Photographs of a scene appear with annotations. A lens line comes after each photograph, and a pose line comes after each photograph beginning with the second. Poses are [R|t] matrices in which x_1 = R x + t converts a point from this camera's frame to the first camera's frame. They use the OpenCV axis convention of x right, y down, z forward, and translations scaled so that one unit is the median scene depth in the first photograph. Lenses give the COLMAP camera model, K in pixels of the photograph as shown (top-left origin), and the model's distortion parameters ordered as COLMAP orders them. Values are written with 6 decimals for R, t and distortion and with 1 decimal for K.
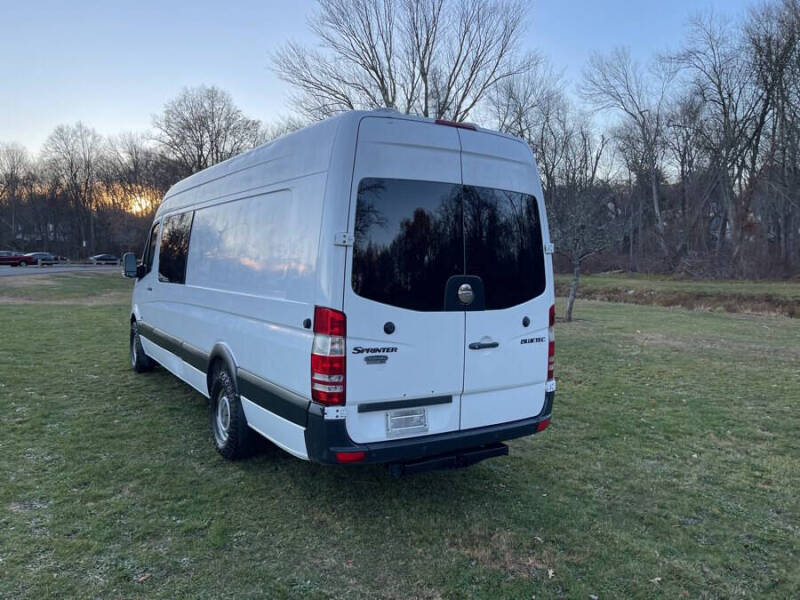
lens RADIAL K [[603.1, 0, 397.7], [0, 603.1, 297.5], [0, 0, 1]] dist [0.083967, -0.114545]
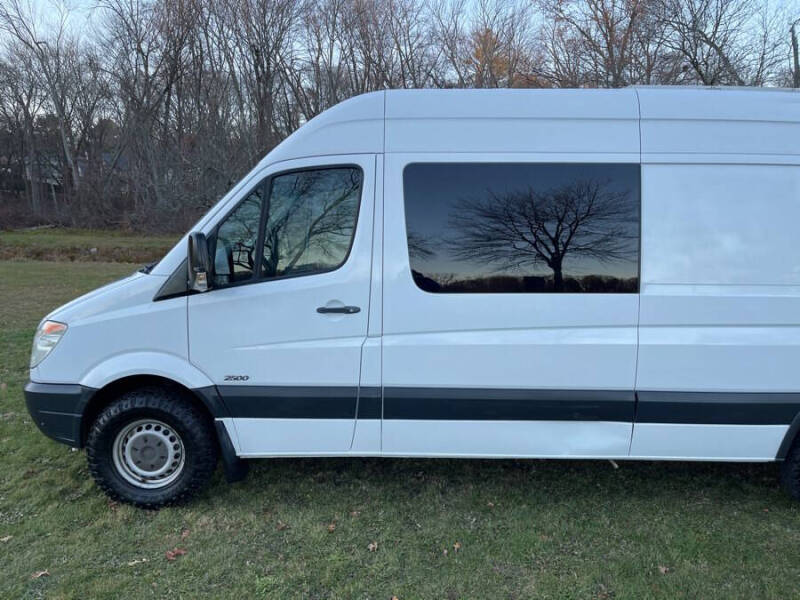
lens RADIAL K [[603.1, 0, 400.5], [0, 603.1, 297.1], [0, 0, 1]] dist [0.083967, -0.114545]
pose [[0.533150, -0.109909, 0.838851, -1.121942], [0.043516, 0.993775, 0.102551, -0.102323], [-0.844901, -0.018171, 0.534614, 1.035018]]
